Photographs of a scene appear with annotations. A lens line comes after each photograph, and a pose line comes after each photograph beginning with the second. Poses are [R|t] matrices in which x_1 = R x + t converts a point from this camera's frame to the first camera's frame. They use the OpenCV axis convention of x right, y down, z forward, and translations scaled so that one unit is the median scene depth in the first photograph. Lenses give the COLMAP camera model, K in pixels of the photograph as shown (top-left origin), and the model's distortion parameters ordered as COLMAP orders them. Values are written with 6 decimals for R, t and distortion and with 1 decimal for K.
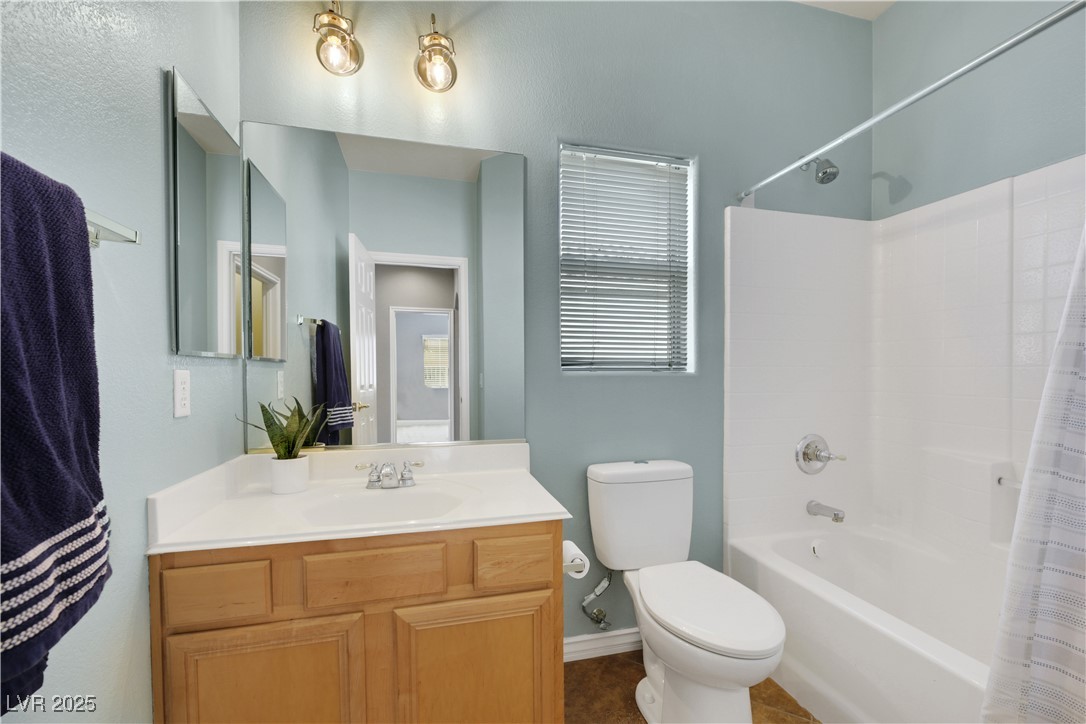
lens RADIAL K [[443.5, 0, 541.6], [0, 443.5, 358.5], [0, 0, 1]] dist [-0.002009, -0.000471]
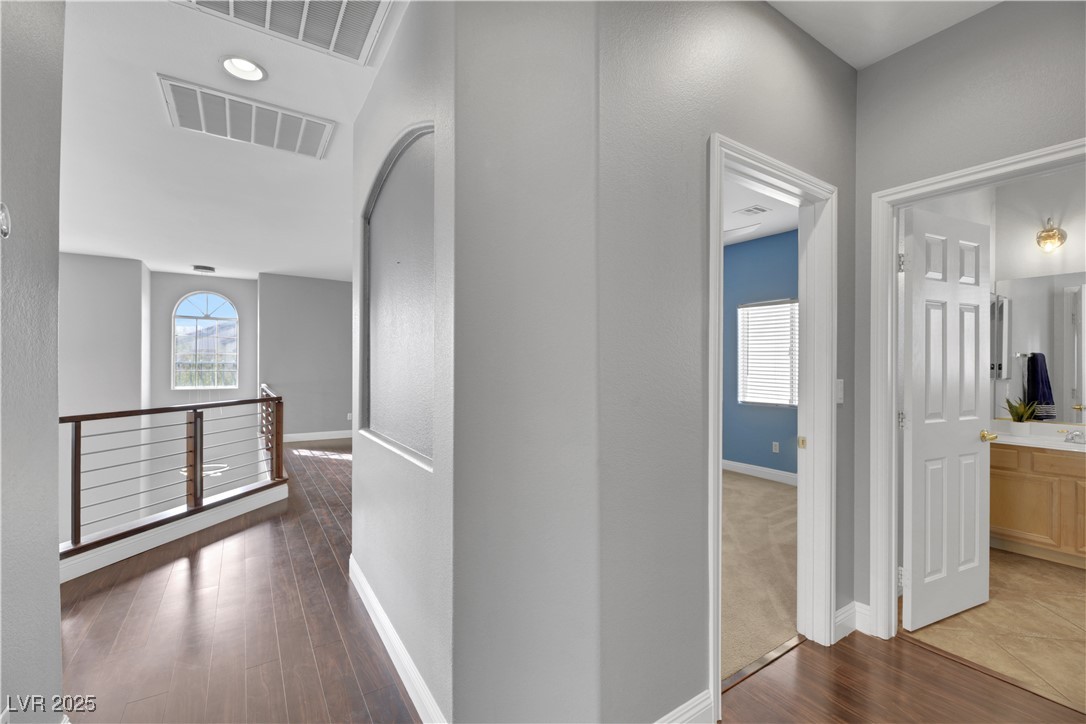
lens RADIAL K [[459.9, 0, 543.0], [0, 459.9, 362.0], [0, 0, 1]] dist [-0.001696, -0.000039]
pose [[0.321691, 0.022051, -0.946588, 0.922972], [0.009221, 0.999608, 0.026420, -0.187099], [0.946800, -0.017227, 0.321362, -2.183540]]
